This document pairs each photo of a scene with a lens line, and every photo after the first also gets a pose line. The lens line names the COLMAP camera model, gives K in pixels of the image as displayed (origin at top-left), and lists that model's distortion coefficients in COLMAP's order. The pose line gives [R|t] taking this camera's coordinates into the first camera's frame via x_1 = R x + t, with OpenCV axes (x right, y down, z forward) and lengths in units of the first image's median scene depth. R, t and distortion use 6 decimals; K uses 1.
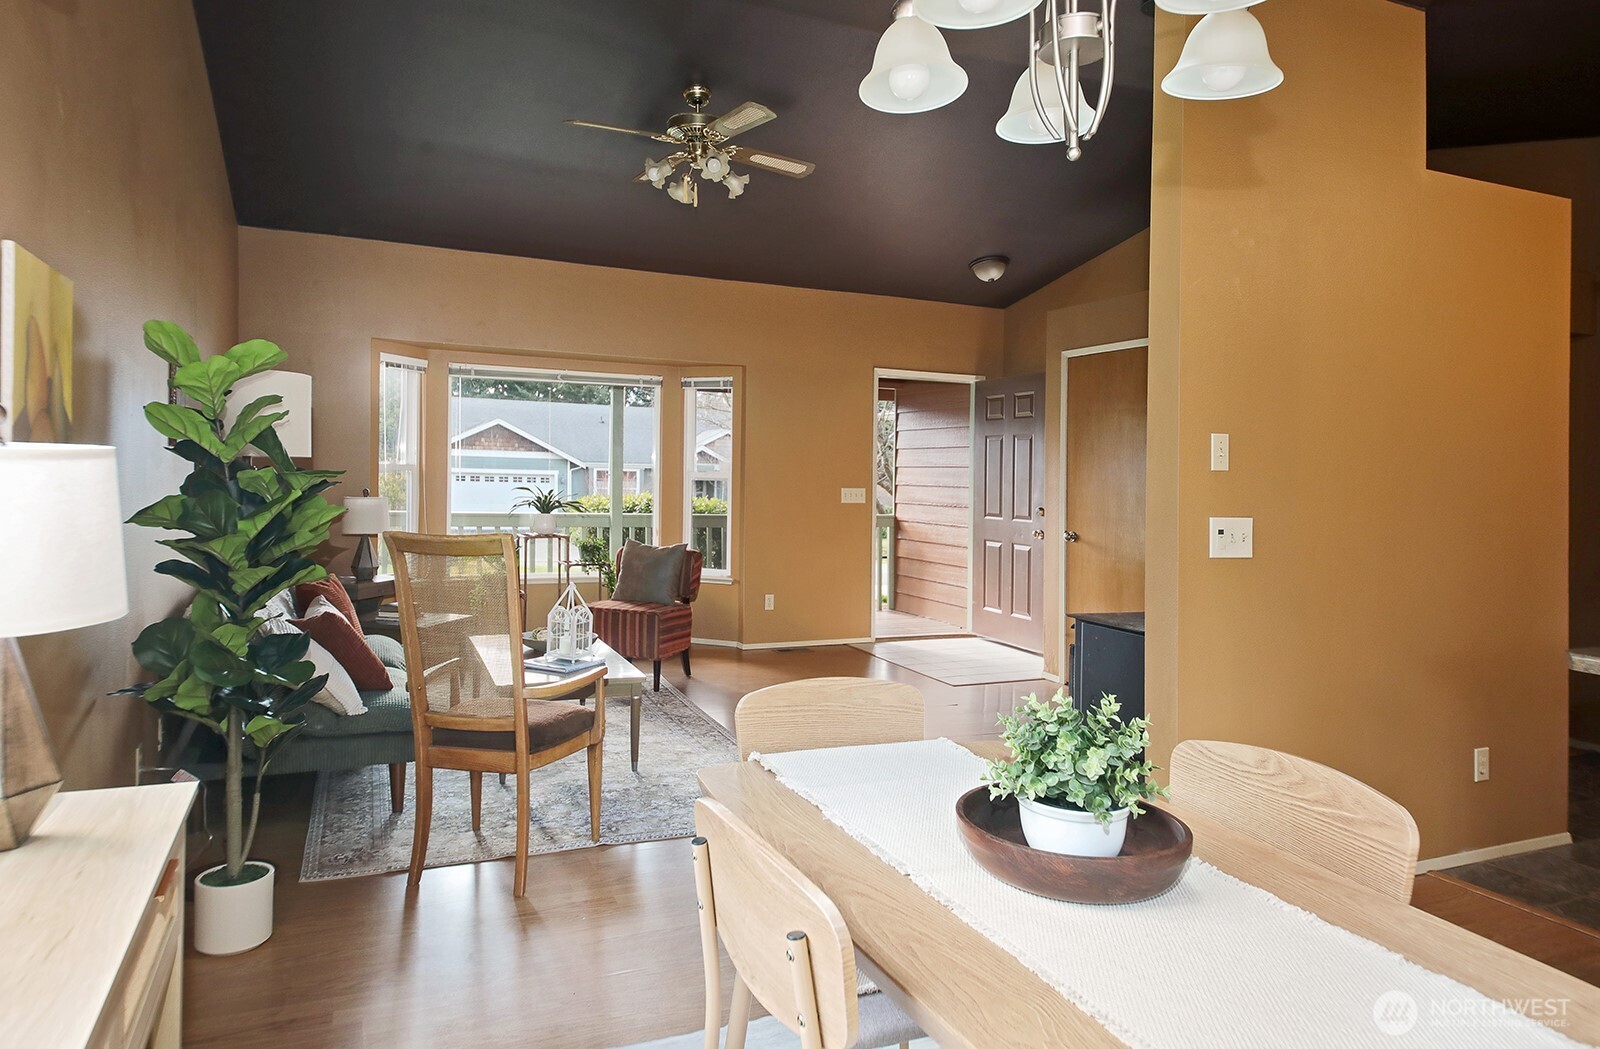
lens RADIAL K [[990.7, 0, 795.5], [0, 990.7, 466.6], [0, 0, 1]] dist [0.029863, 0.000075]
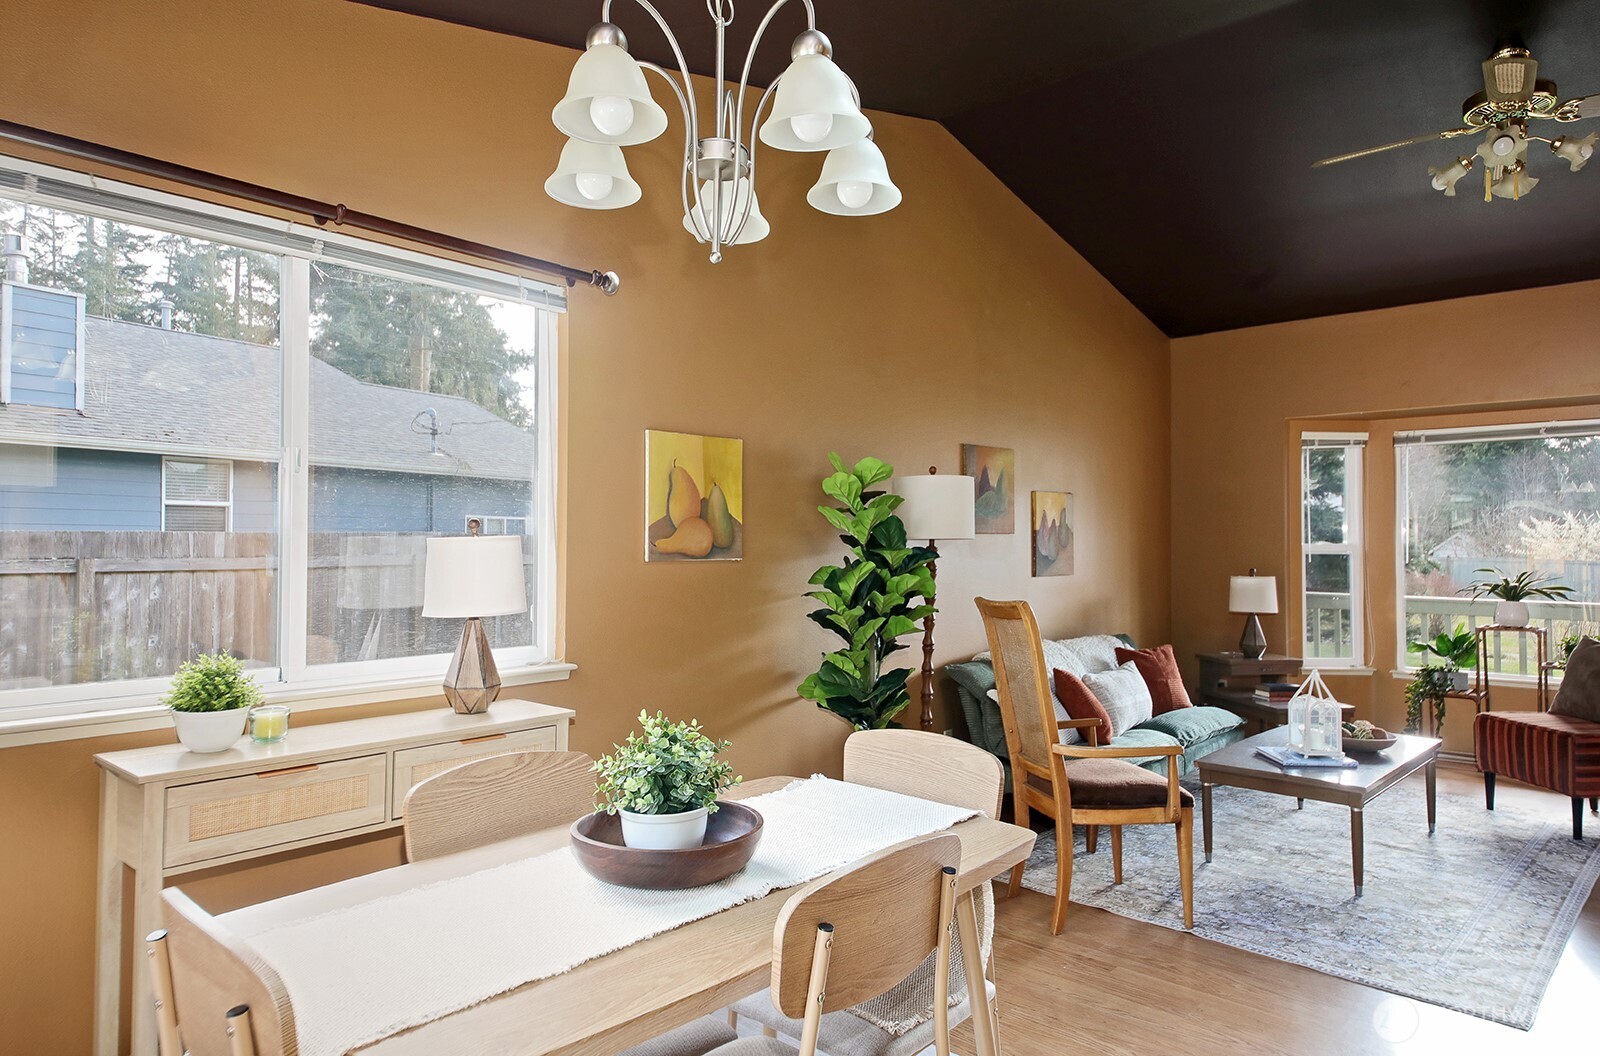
lens RADIAL K [[1003.2, 0, 800.0], [0, 1003.2, 528.0], [0, 0, 1]] dist [0.054662, -0.046155]
pose [[0.410332, -0.036368, -0.911211, 0.329721], [0.013559, 0.999337, -0.033779, 0.009327], [0.911835, 0.001506, 0.410554, 0.147387]]
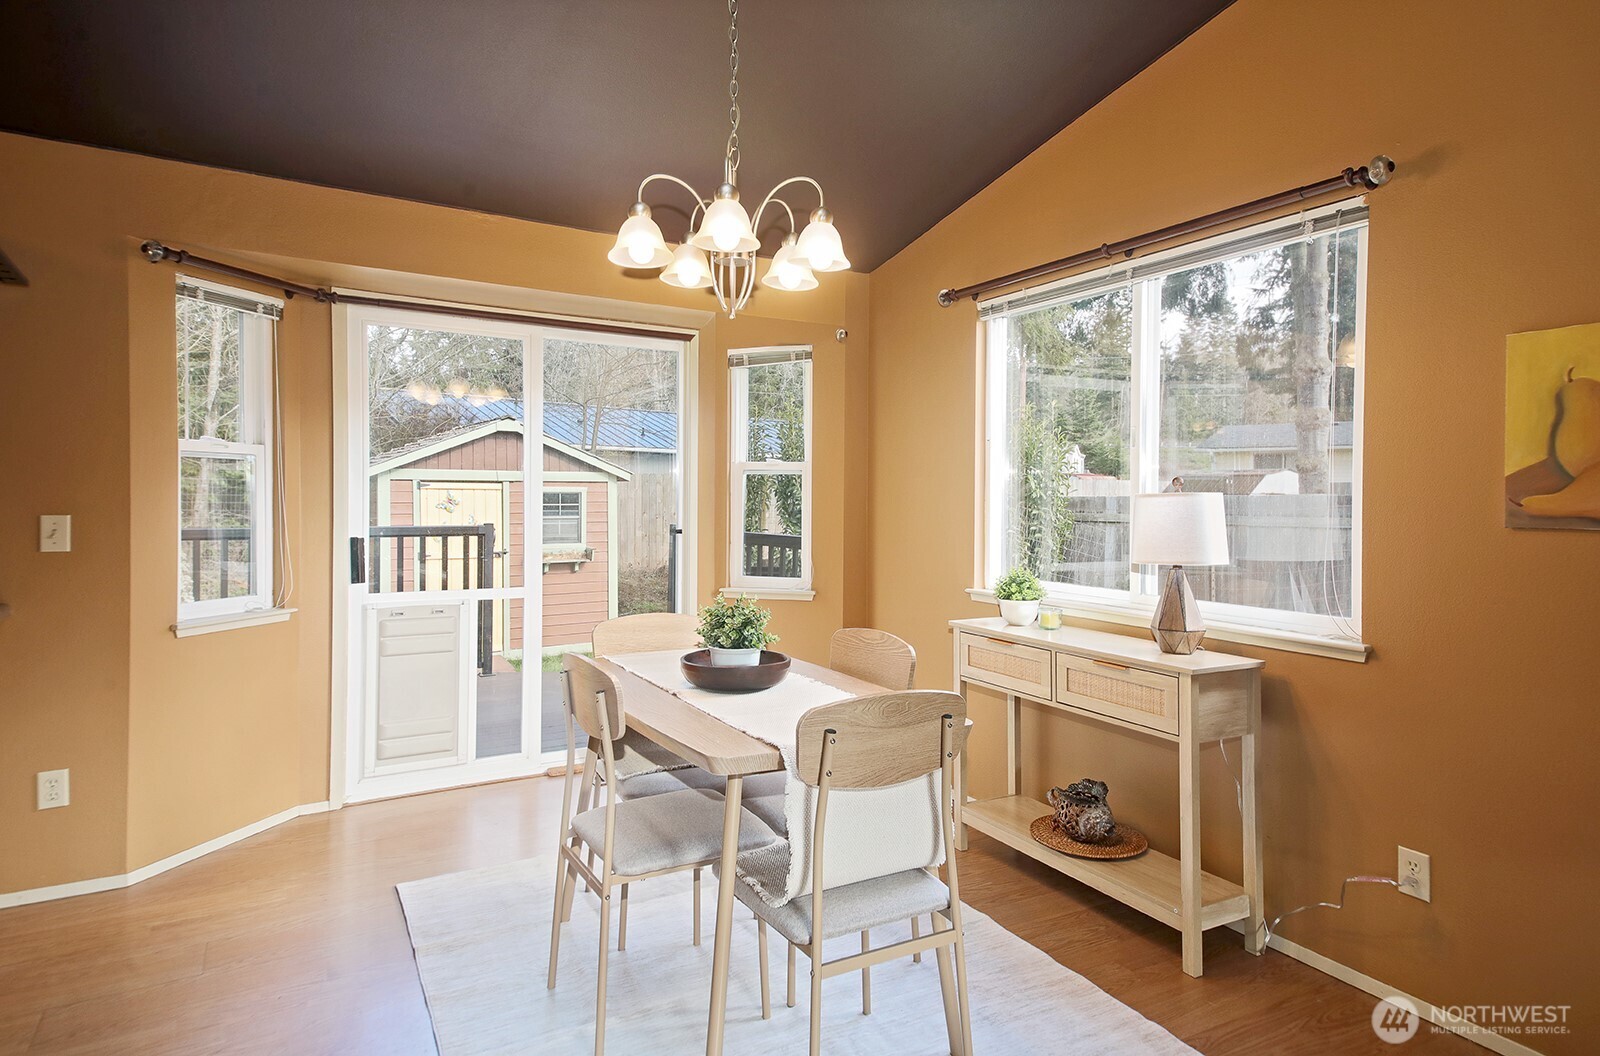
lens RADIAL K [[923.5, 0, 797.9], [0, 923.5, 505.0], [0, 0, 1]] dist [0.079873, -0.001605]
pose [[-0.995319, -0.035105, -0.090038, 0.072134], [-0.034949, 0.999384, -0.003308, 0.009826], [0.090099, -0.000146, -0.995933, 0.665718]]
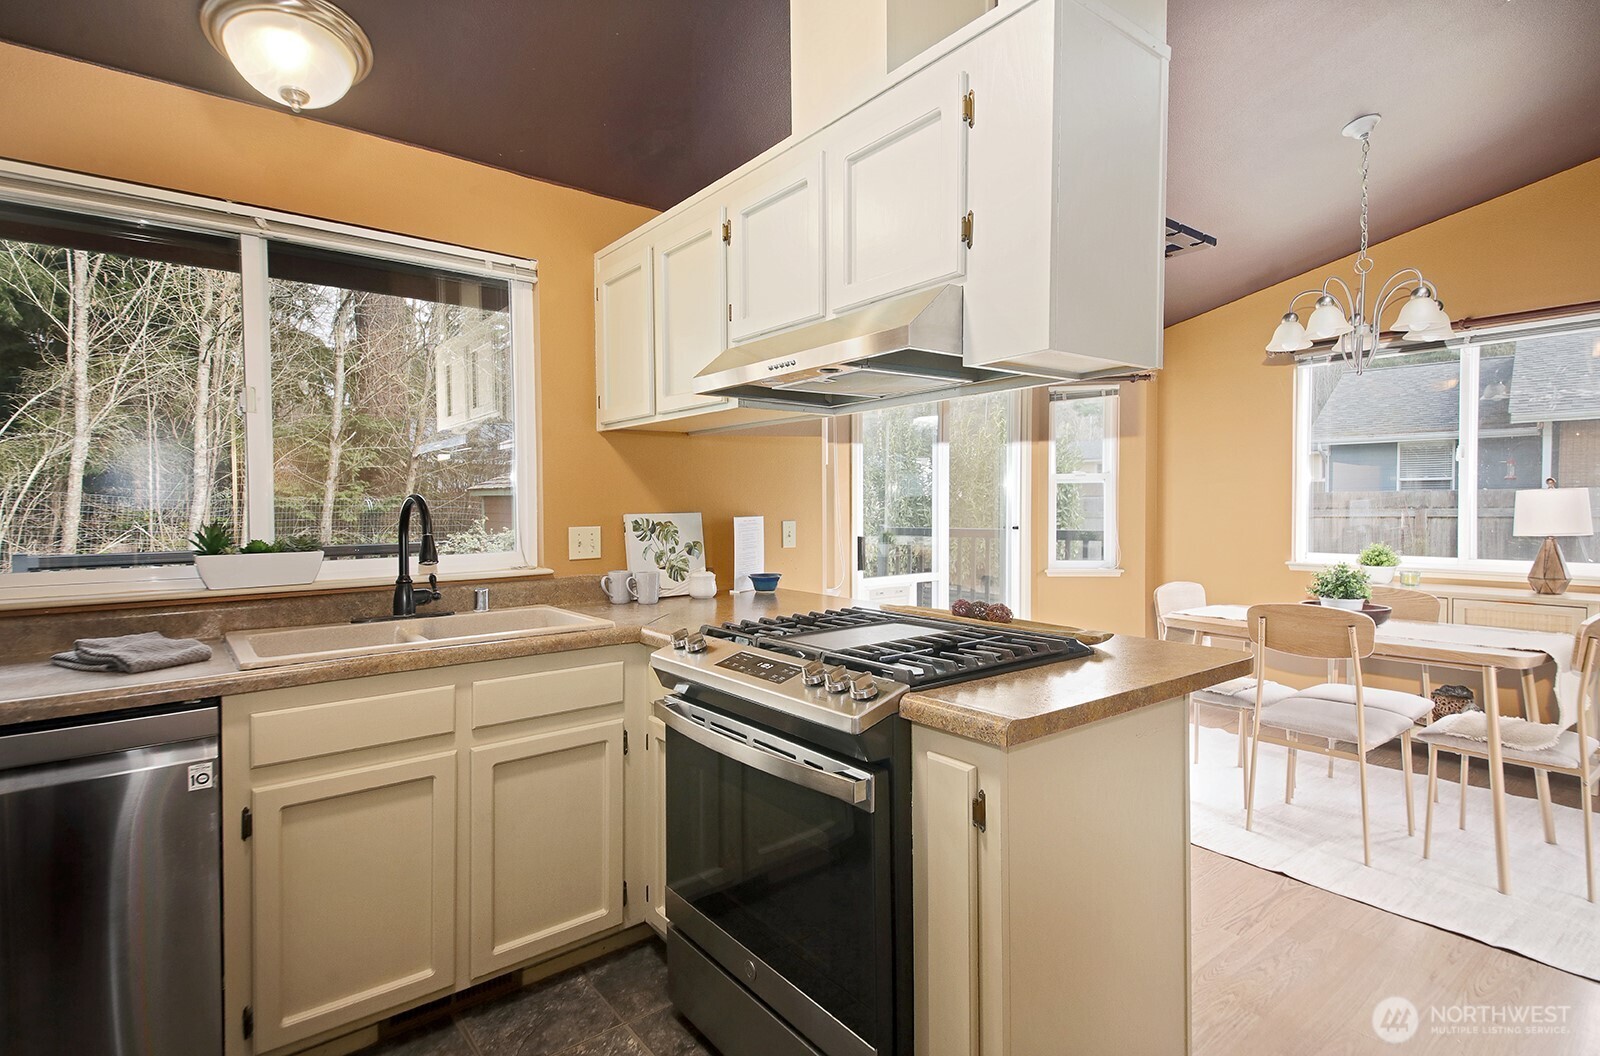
lens RADIAL K [[802.8, 0, 799.6], [0, 802.8, 513.8], [0, 0, 1]] dist [0.054001, -0.000311]
pose [[-0.970043, -0.012540, -0.242607, 0.553994], [-0.012179, 0.999921, -0.002990, 0.023866], [0.242626, 0.000055, -0.970120, 0.685791]]
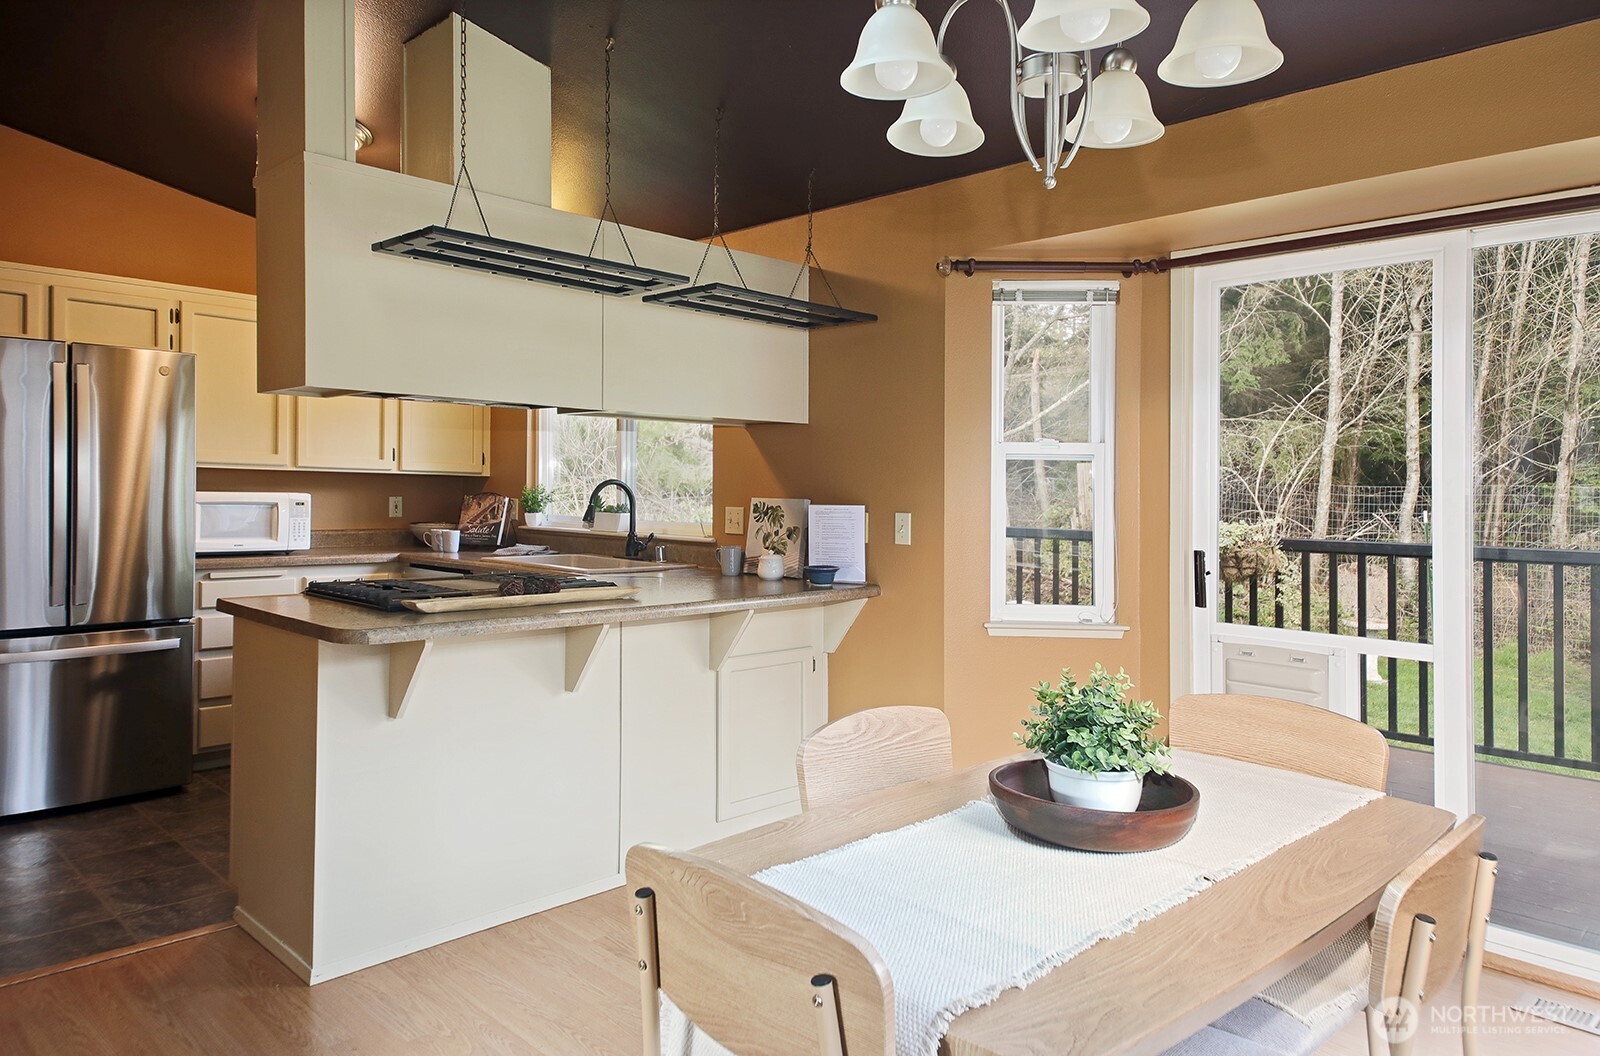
lens RADIAL K [[1059.6, 0, 805.2], [0, 1059.6, 491.6], [0, 0, 1]] dist [0.091639, -0.032298]
pose [[-0.353594, -0.032409, 0.934837, -0.171966], [-0.035011, 0.999158, 0.021397, 0.002301], [-0.934743, -0.025163, -0.354431, 0.409431]]
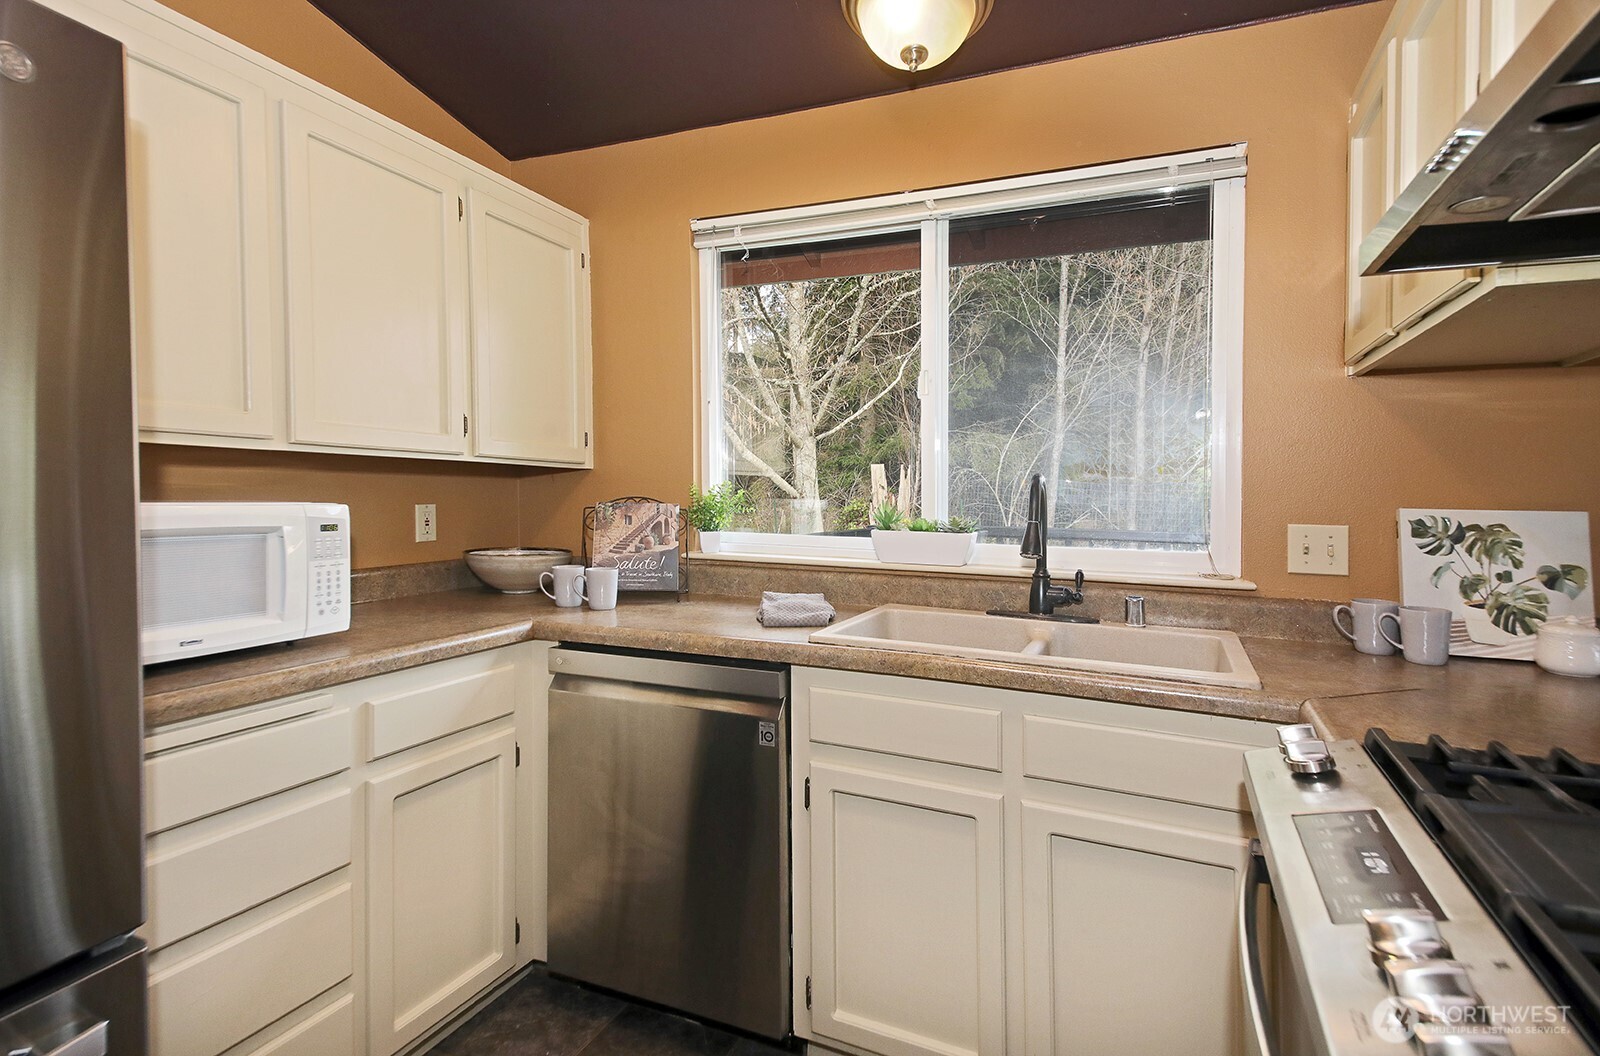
lens RADIAL K [[815.9, 0, 812.3], [0, 815.9, 497.0], [0, 0, 1]] dist [0.034261, -0.001593]
pose [[-0.678496, -0.041280, 0.733443, 0.458699], [-0.039297, 0.999030, 0.019875, 0.021943], [-0.733552, -0.015337, -0.679460, 0.554236]]
